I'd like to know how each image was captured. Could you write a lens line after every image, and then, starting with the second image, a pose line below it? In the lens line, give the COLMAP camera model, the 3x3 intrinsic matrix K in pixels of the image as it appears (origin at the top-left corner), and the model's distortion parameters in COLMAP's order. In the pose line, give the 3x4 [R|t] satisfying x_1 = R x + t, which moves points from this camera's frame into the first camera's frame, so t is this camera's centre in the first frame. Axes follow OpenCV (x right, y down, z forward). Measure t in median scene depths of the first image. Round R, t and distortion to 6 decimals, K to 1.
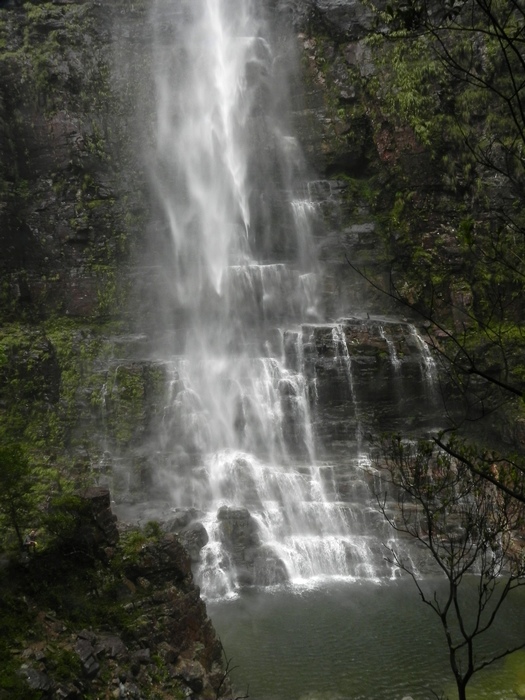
lens RADIAL K [[579.3, 0, 275.4], [0, 579.3, 350.7], [0, 0, 1]] dist [-0.130255, 0.099586]
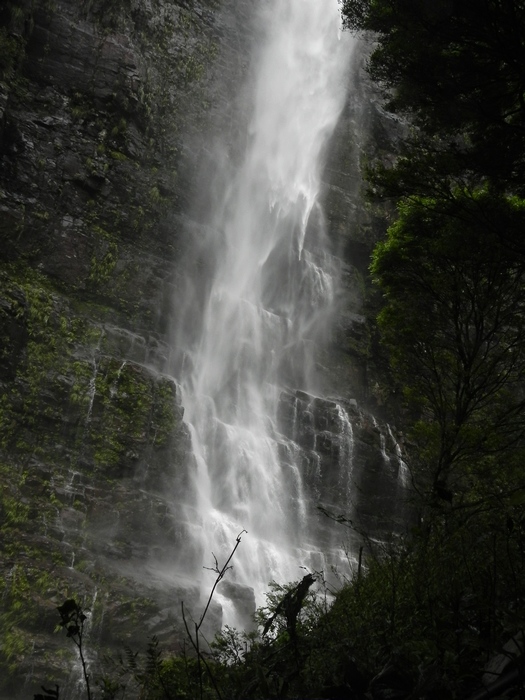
lens RADIAL K [[579.3, 0, 275.4], [0, 579.3, 350.7], [0, 0, 1]] dist [-0.130255, 0.099586]
pose [[0.783470, 0.355024, 0.510032, -0.460185], [-0.253427, 0.931925, -0.259403, 0.140379], [-0.567406, 0.073978, 0.820108, 0.264151]]
